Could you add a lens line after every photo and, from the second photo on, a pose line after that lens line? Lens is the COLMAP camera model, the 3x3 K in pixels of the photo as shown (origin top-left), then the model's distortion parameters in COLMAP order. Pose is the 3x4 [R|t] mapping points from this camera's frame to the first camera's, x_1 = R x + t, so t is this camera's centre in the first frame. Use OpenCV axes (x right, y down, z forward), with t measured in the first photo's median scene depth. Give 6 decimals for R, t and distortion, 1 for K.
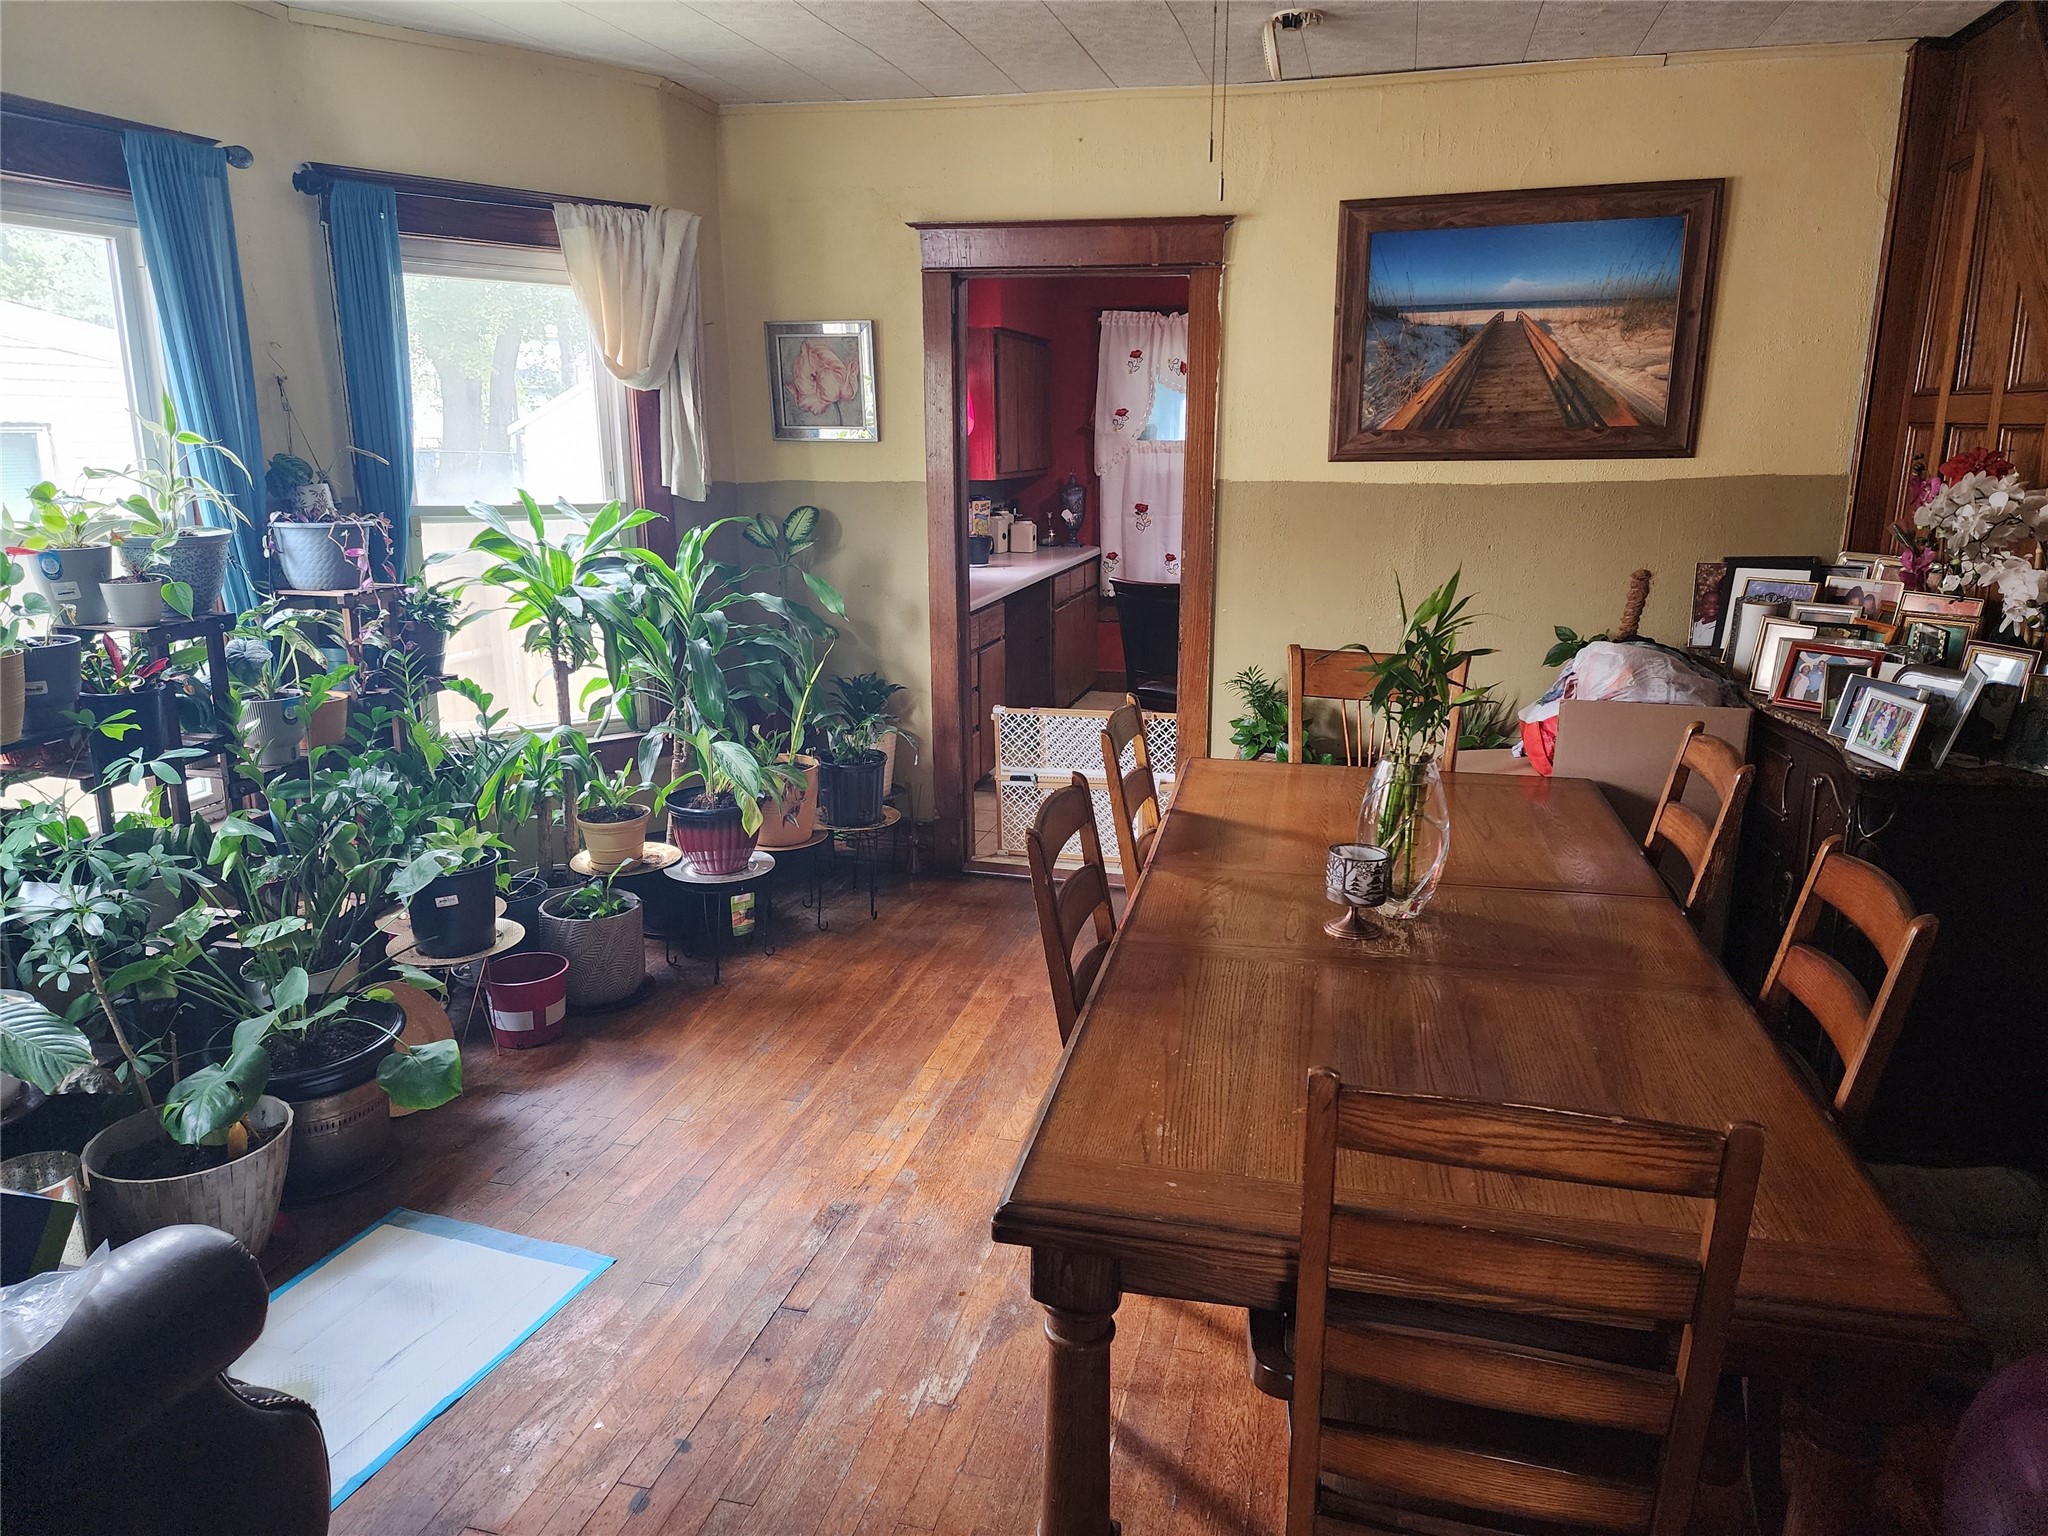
lens RADIAL K [[1365.4, 0, 1041.8], [0, 1365.4, 773.8], [0, 0, 1]] dist [0.077662, -0.069369]
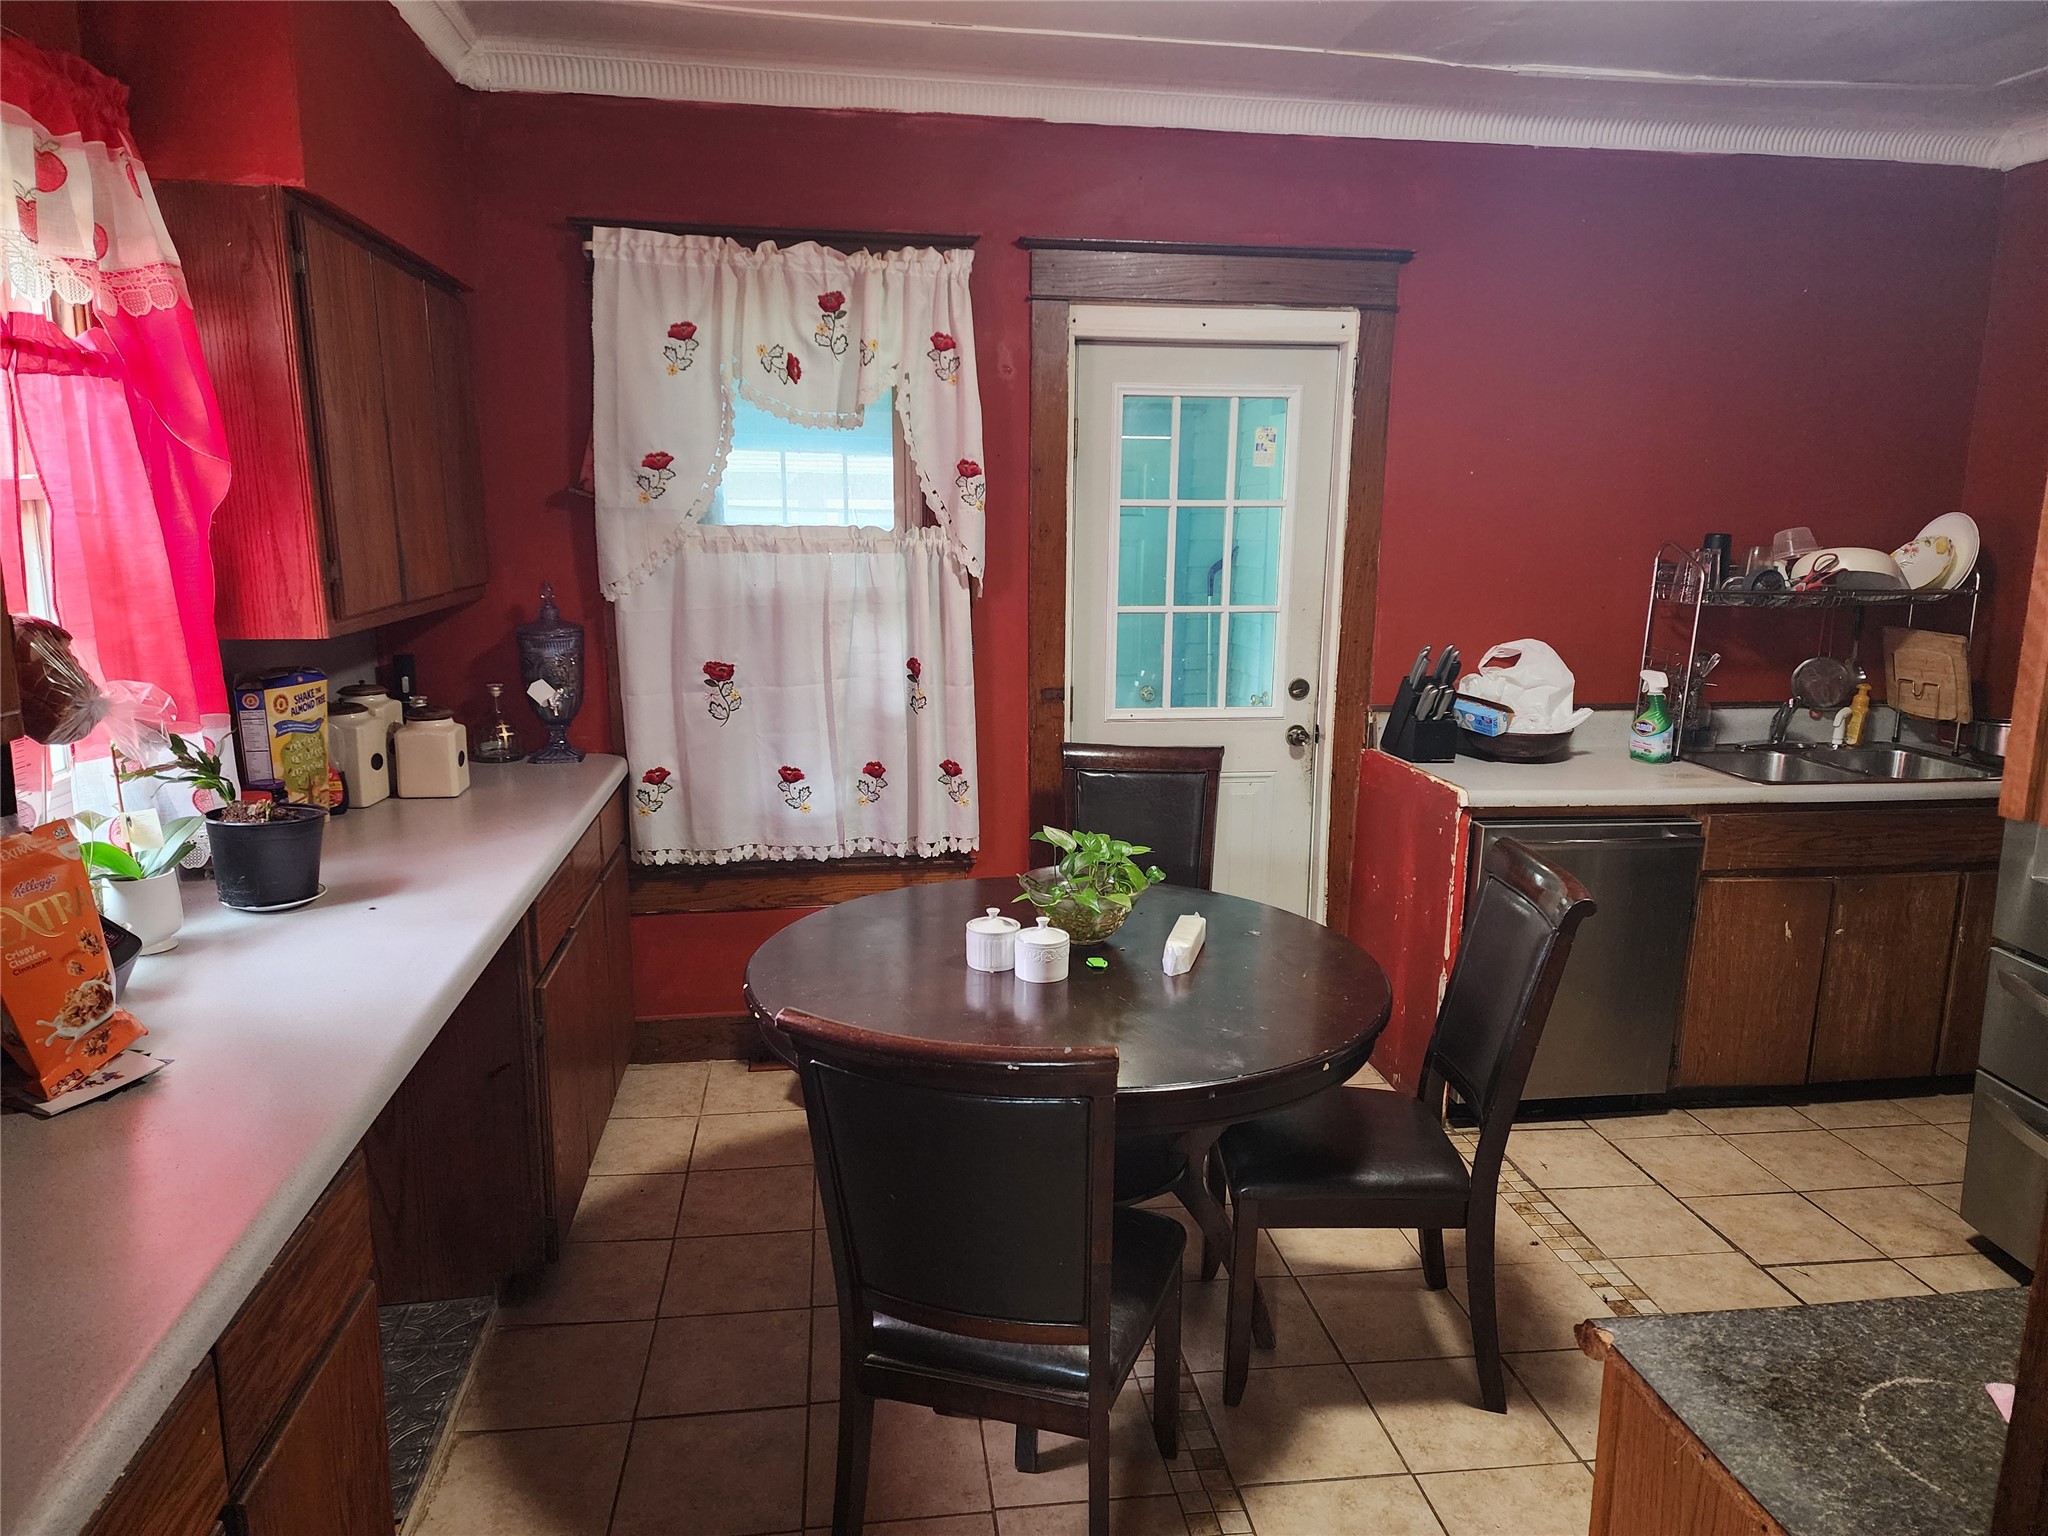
lens RADIAL K [[1365.4, 0, 1037.1], [0, 1365.4, 763.9], [0, 0, 1]] dist [0.077662, -0.069369]
pose [[0.924203, -0.065298, 0.376278, -0.003781], [0.088226, 0.995128, -0.044007, -0.241059], [-0.371571, 0.073869, 0.925461, 0.977670]]
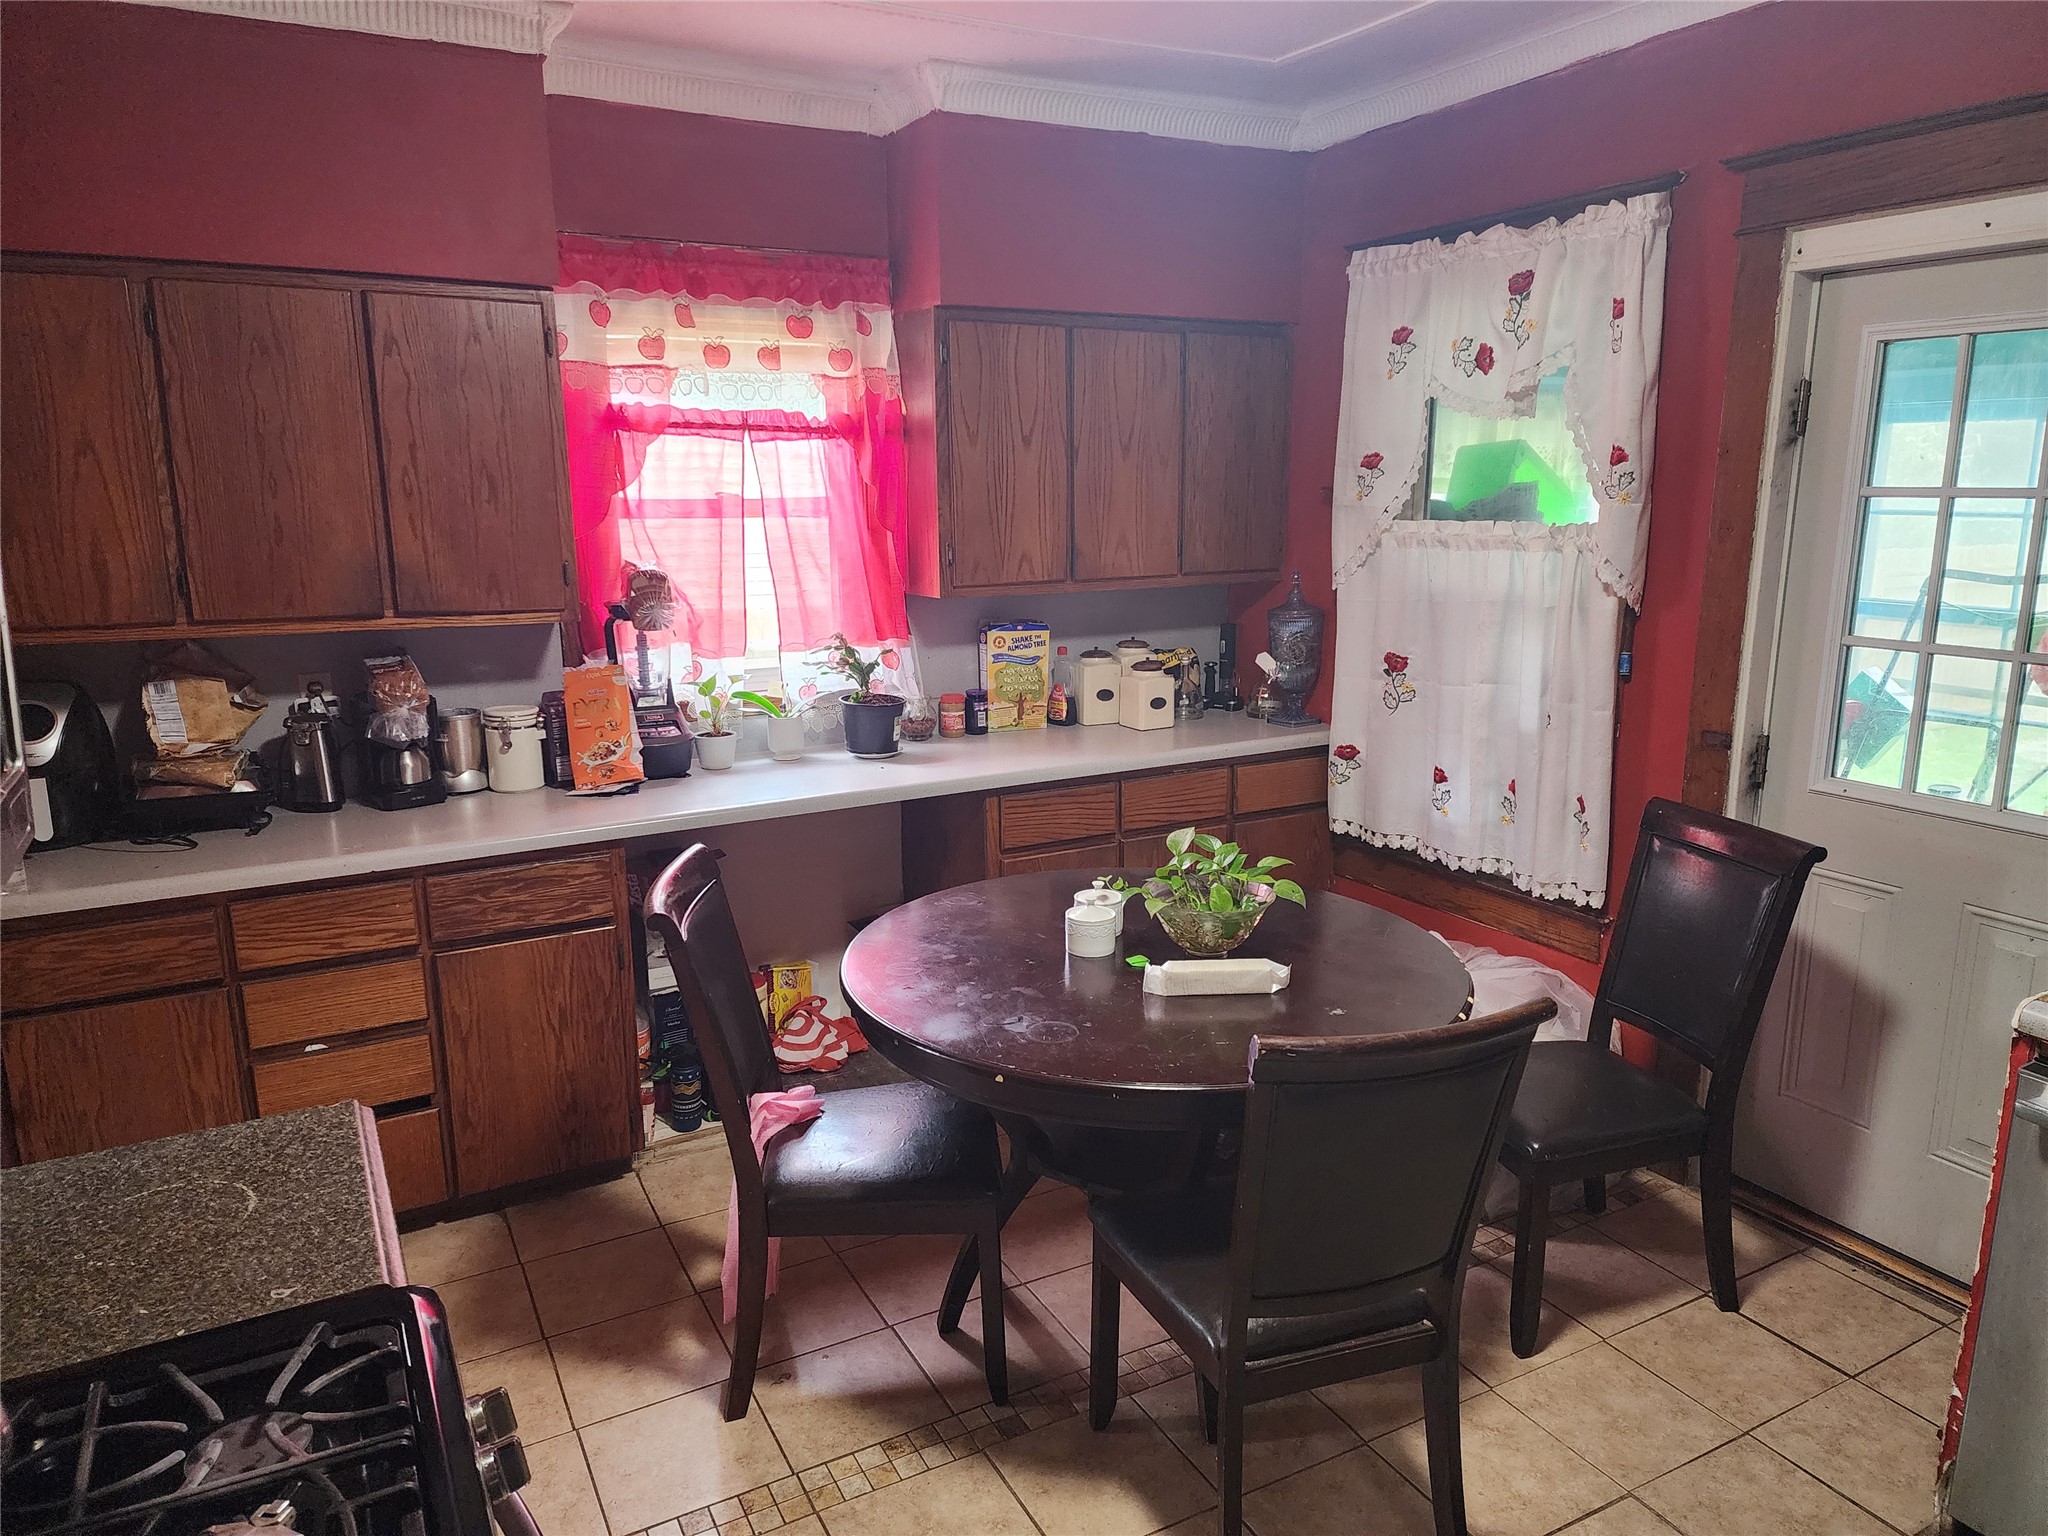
lens RADIAL K [[1365.4, 0, 1015.8], [0, 1365.4, 765.9], [0, 0, 1]] dist [0.077662, -0.069369]
pose [[0.682696, 0.139234, -0.717314, 0.583417], [-0.169804, 0.985034, 0.029590, -0.270933], [0.710699, 0.101602, 0.696121, 1.050301]]
